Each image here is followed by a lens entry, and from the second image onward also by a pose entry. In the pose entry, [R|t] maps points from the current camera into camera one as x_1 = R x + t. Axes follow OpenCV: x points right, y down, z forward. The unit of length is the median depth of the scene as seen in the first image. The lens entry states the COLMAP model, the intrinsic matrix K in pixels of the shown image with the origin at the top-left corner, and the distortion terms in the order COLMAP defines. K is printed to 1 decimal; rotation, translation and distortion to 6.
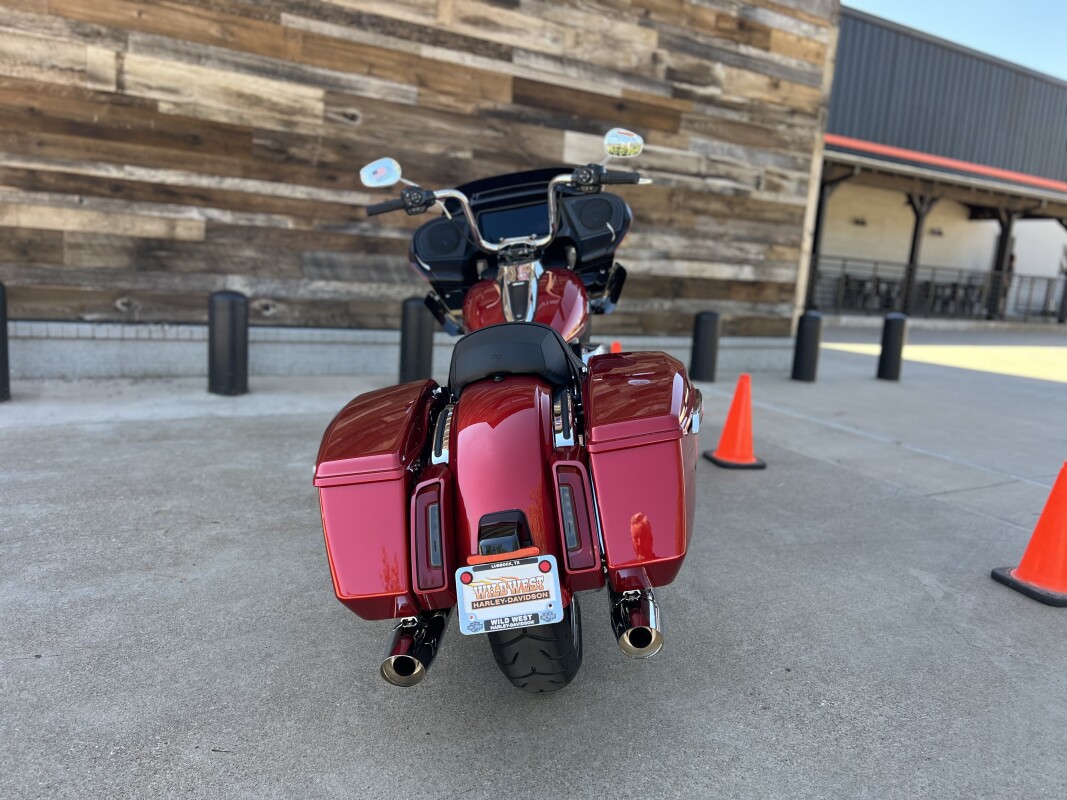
lens RADIAL K [[811.9, 0, 541.4], [0, 811.9, 401.3], [0, 0, 1]] dist [0.044013, -0.048699]
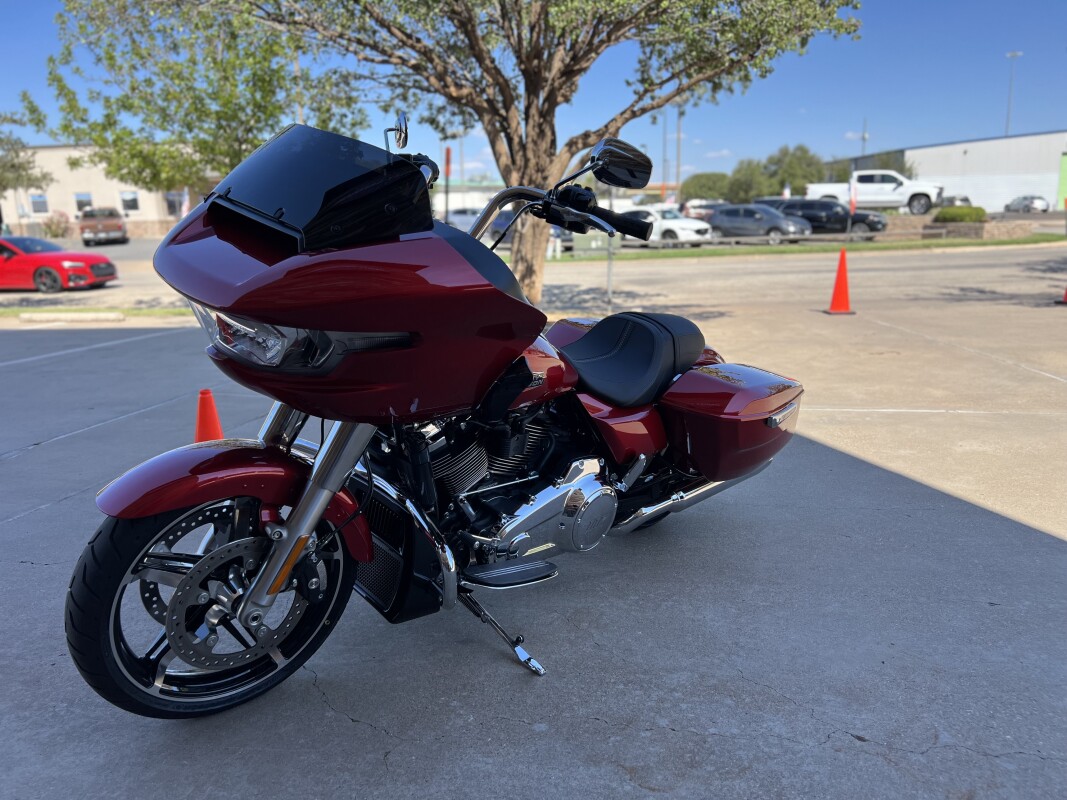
lens RADIAL K [[811.9, 0, 542.0], [0, 811.9, 401.2], [0, 0, 1]] dist [0.044013, -0.048699]
pose [[-0.760173, -0.192071, 0.620681, -0.293478], [0.080938, 0.919869, 0.383784, -0.188547], [-0.644659, 0.341979, -0.683714, 0.797876]]
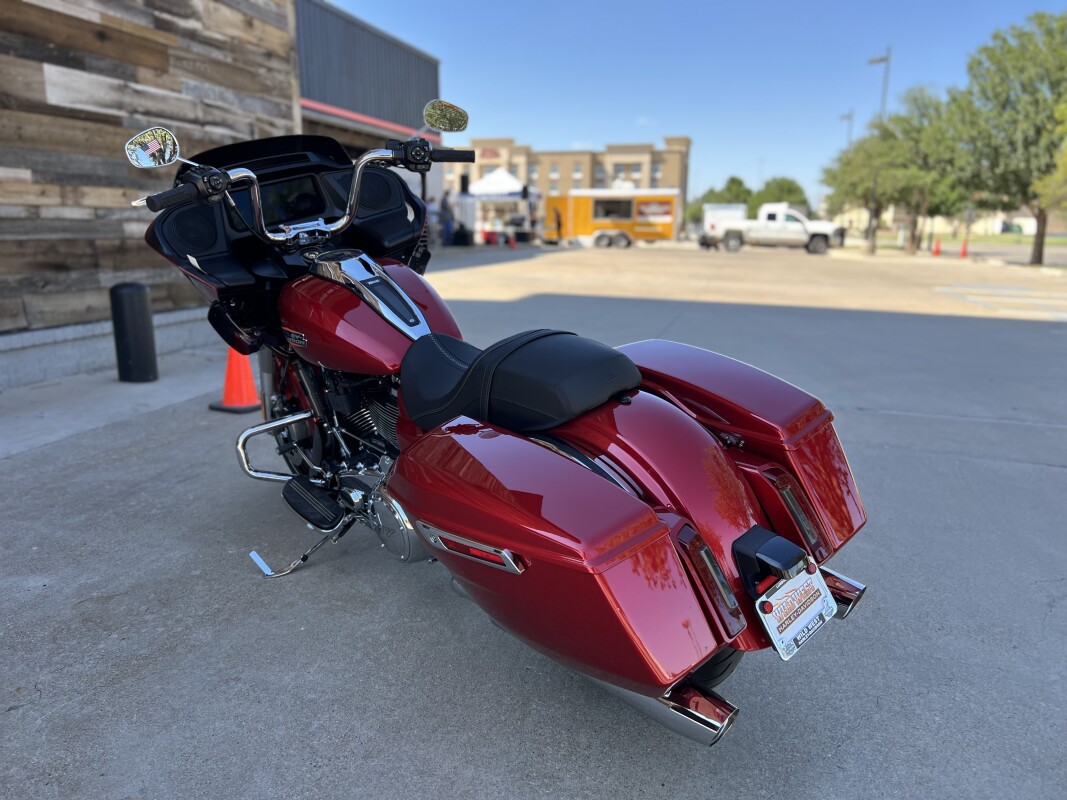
lens RADIAL K [[811.9, 0, 536.7], [0, 811.9, 401.7], [0, 0, 1]] dist [0.044013, -0.048699]
pose [[0.721545, -0.209176, 0.660013, -0.252368], [0.159427, 0.977850, 0.135617, -0.056758], [-0.673762, 0.007370, 0.738912, 0.132720]]
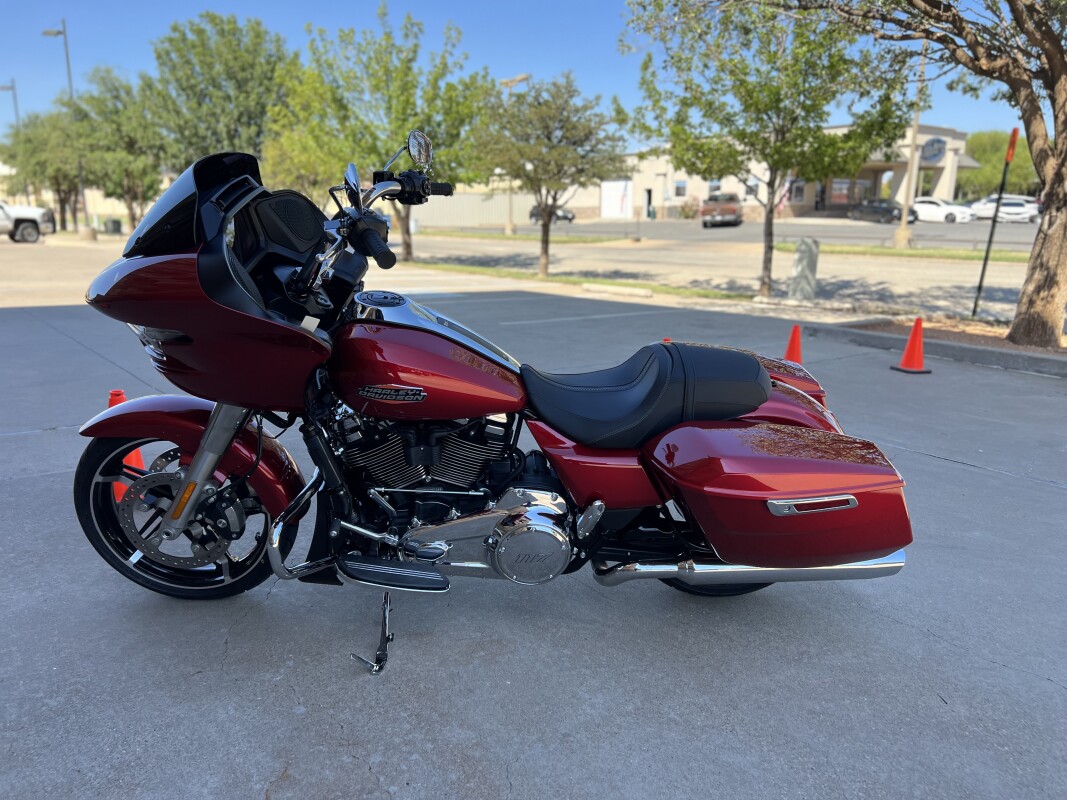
lens RADIAL K [[811.9, 0, 539.4], [0, 811.9, 406.1], [0, 0, 1]] dist [0.044013, -0.048699]
pose [[-0.128125, -0.299422, 0.945479, -0.430062], [0.156705, 0.935248, 0.317418, -0.159962], [-0.979300, 0.188830, -0.072907, 0.503229]]
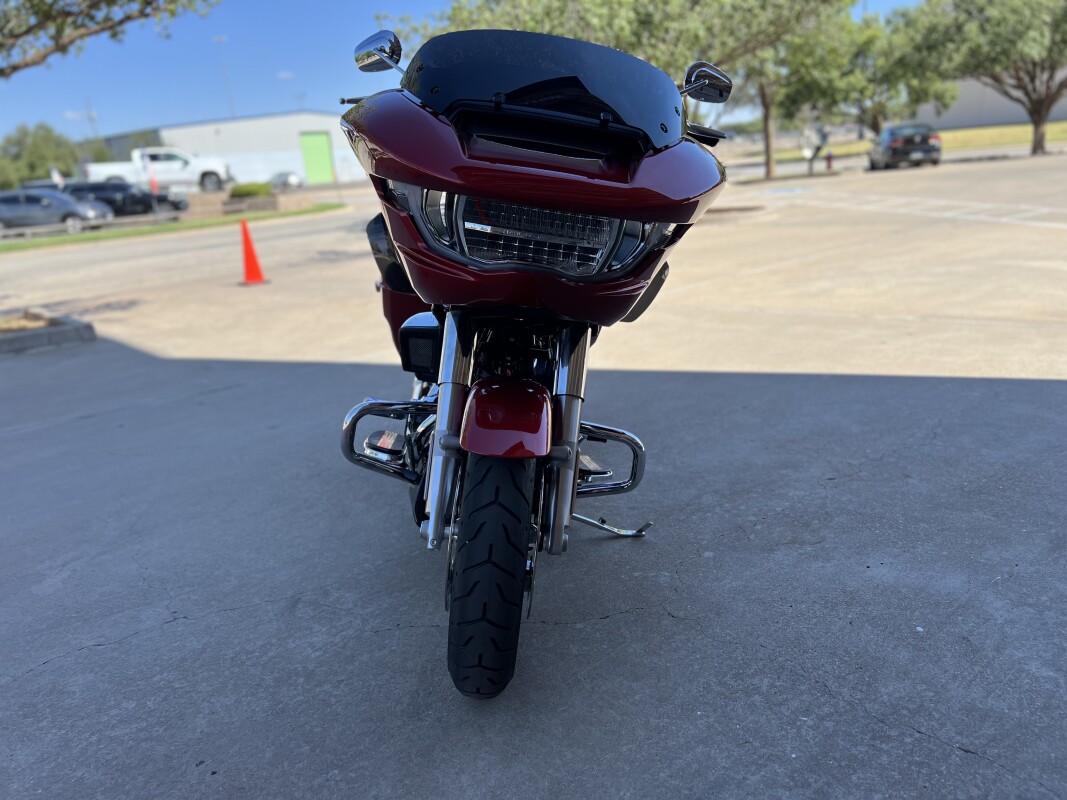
lens RADIAL K [[811.9, 0, 537.1], [0, 811.9, 408.6], [0, 0, 1]] dist [0.044013, -0.048699]
pose [[-0.991741, 0.043924, -0.120498, 0.030336], [-0.013458, 0.898702, 0.438354, -0.180608], [0.127546, 0.436355, -0.890689, 0.940104]]
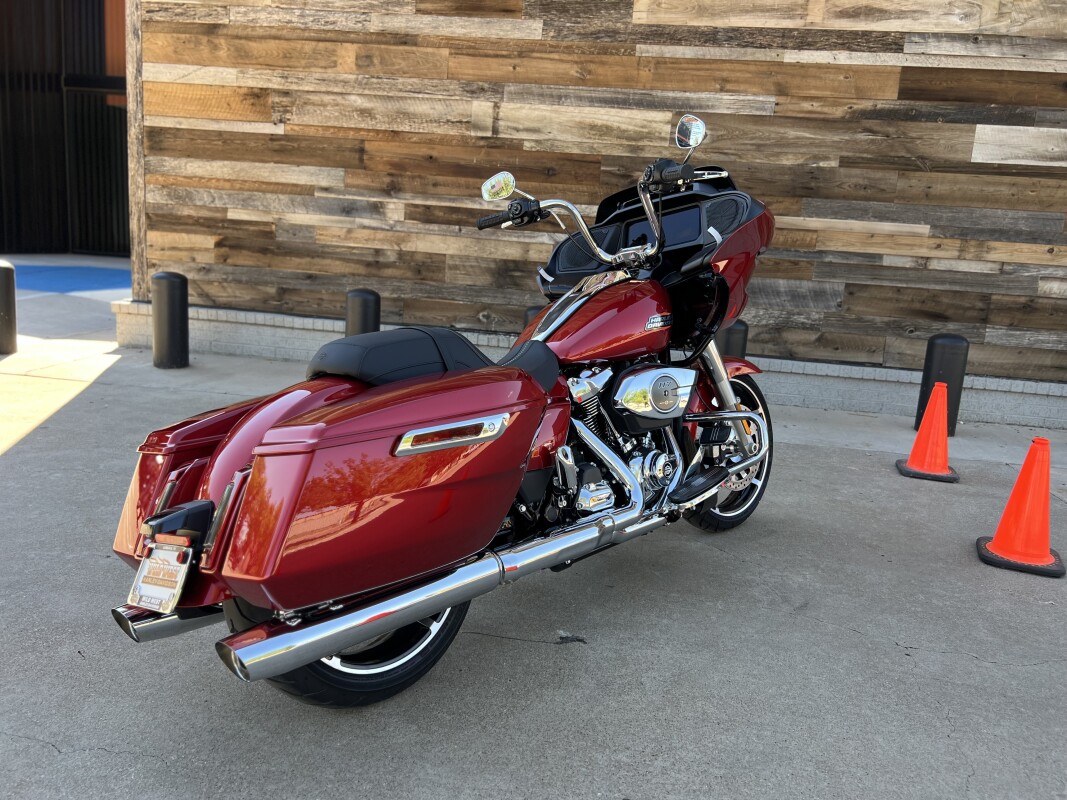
lens RADIAL K [[811.9, 0, 539.0], [0, 811.9, 403.2], [0, 0, 1]] dist [0.044013, -0.048699]
pose [[0.775315, 0.099682, -0.623658, 0.270684], [-0.120414, 0.992683, 0.008970, -0.013417], [0.619989, 0.068142, 0.781646, 0.133647]]
